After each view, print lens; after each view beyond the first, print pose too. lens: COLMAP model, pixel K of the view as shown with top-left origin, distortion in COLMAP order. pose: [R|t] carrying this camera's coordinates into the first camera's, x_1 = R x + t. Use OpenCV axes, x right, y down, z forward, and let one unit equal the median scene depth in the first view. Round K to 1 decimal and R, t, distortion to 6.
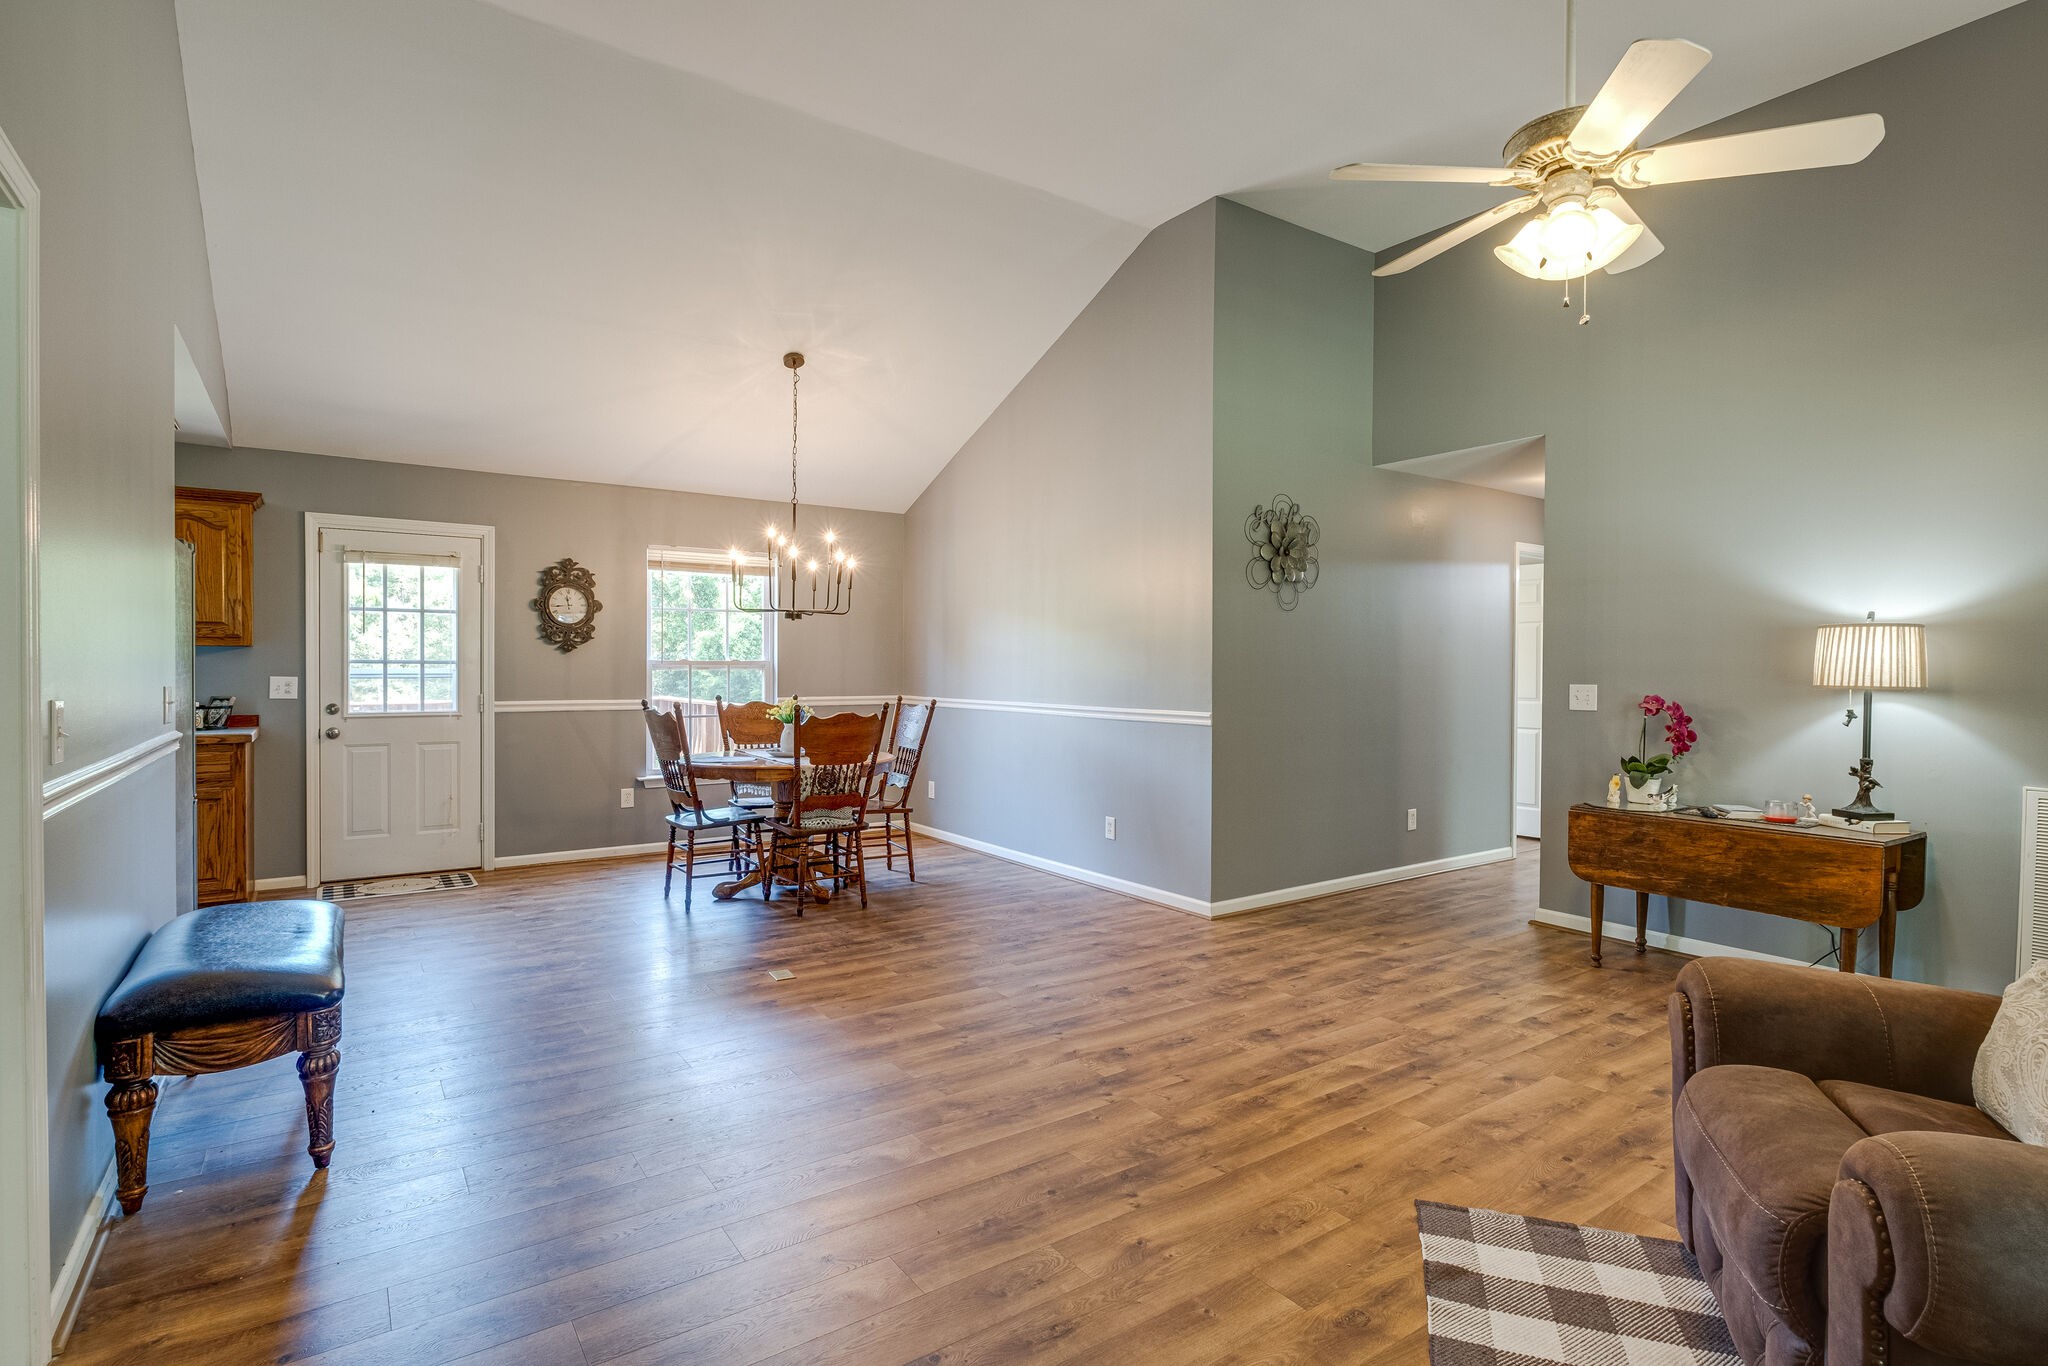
lens RADIAL K [[984.4, 0, 1024.0], [0, 984.4, 683.0], [0, 0, 1]] dist [-0.009103, 0.000234]
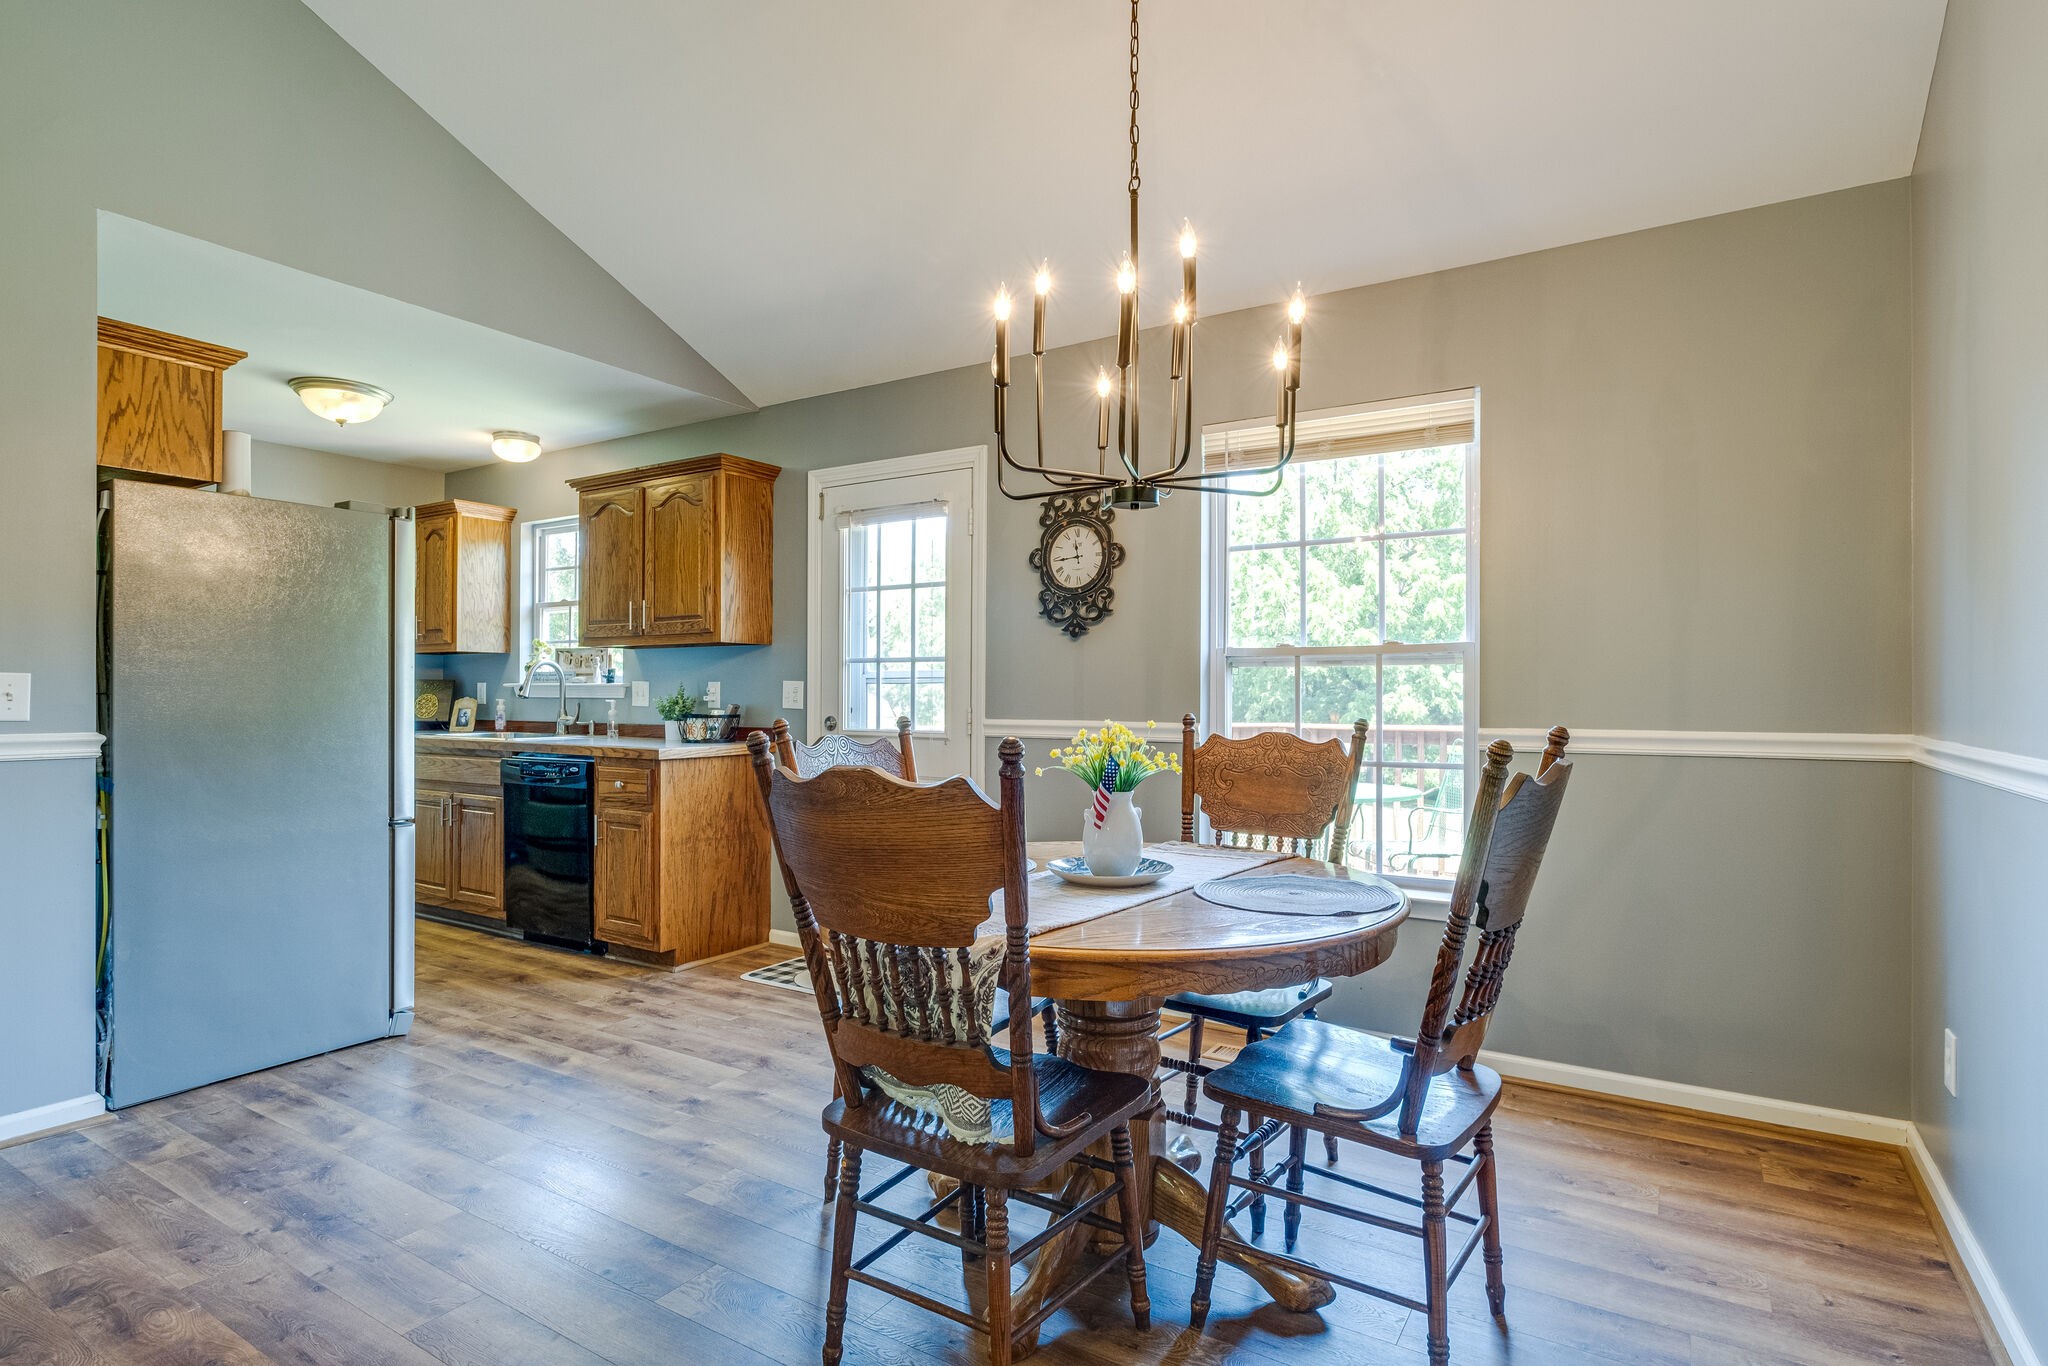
lens RADIAL K [[1064.1, 0, 1022.1], [0, 1064.1, 691.5], [0, 0, 1]] dist [-0.005186, -0.000187]
pose [[0.386411, -0.006361, -0.922305, 0.154834], [-0.013570, 0.999829, -0.012581, 0.013661], [0.922227, 0.017377, 0.386258, 1.090587]]
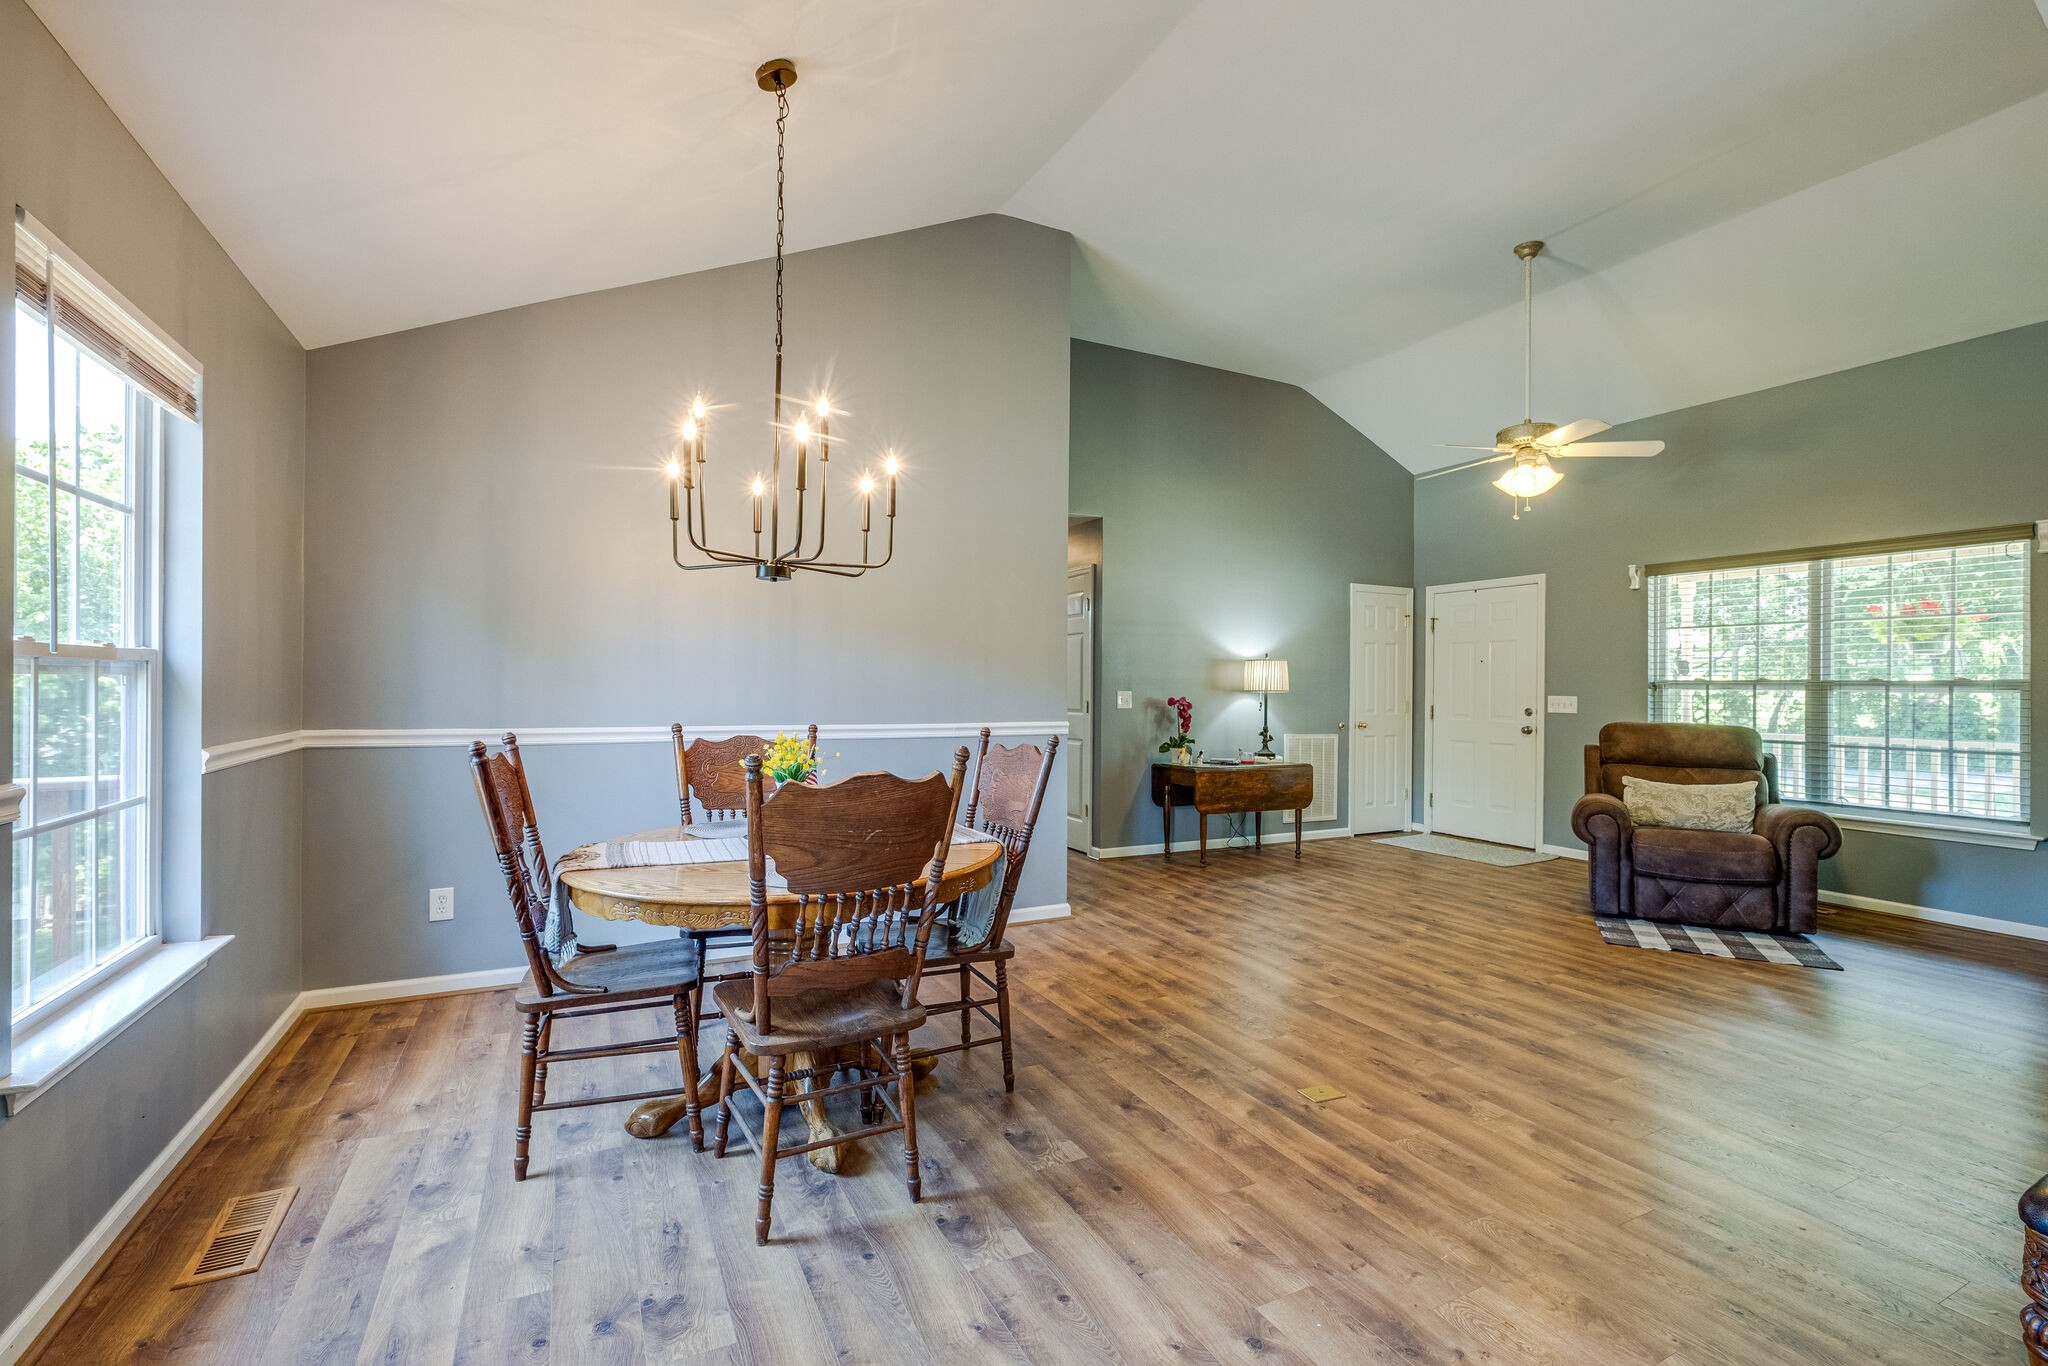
lens RADIAL K [[900.4, 0, 1016.0], [0, 900.4, 683.7], [0, 0, 1]] dist [-0.004383, 0.000171]
pose [[0.146522, -0.000975, 0.989207, -0.916372], [0.007670, 0.999971, -0.000151, -0.012802], [-0.989178, 0.007609, 0.146525, 1.086638]]
